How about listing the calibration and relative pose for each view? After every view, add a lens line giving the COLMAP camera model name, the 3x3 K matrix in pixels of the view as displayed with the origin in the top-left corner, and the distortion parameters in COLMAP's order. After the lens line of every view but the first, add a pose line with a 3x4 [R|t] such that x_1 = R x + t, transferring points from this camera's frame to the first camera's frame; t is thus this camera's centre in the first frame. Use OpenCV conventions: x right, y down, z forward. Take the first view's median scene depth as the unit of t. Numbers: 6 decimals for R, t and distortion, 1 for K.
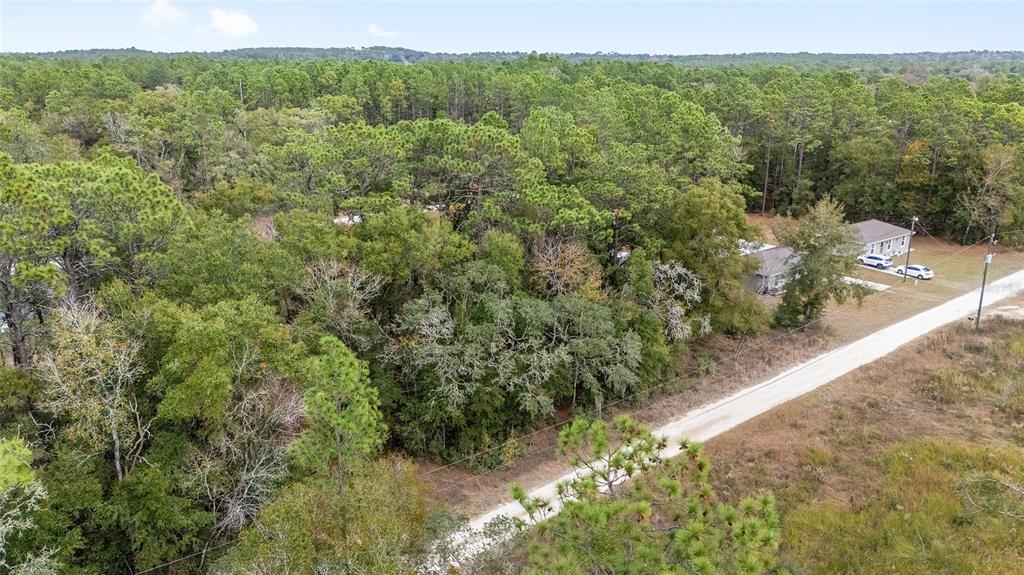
lens RADIAL K [[766.6, 0, 512.0], [0, 766.6, 287.5], [0, 0, 1]] dist [0.020609, -0.005702]
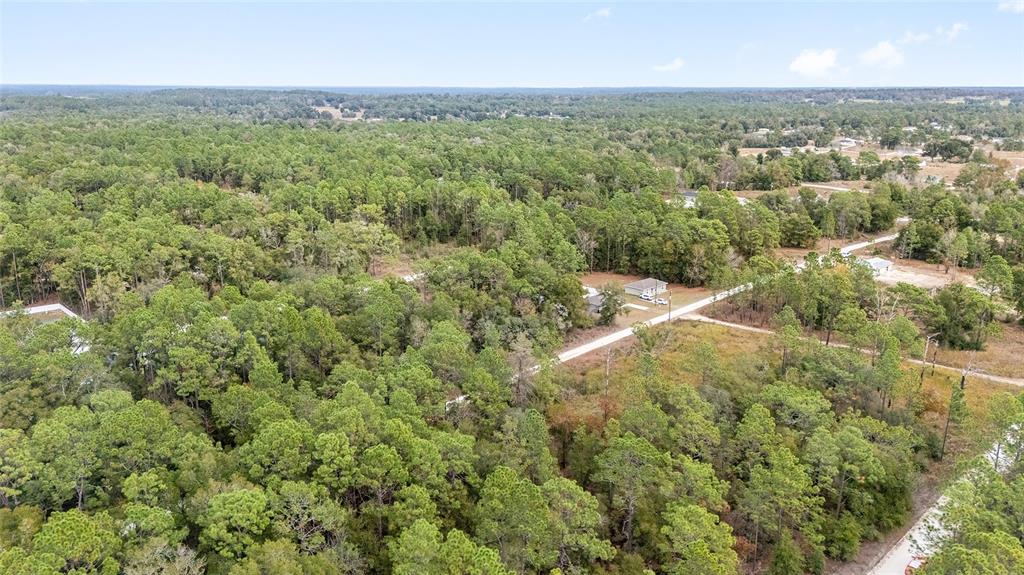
lens RADIAL K [[766.6, 0, 512.0], [0, 766.6, 287.5], [0, 0, 1]] dist [0.020609, -0.005702]
pose [[0.993057, -0.030091, 0.113721, -0.305978], [0.033529, 0.999033, -0.028441, -0.016183], [-0.112755, 0.032056, 0.993106, -1.934433]]
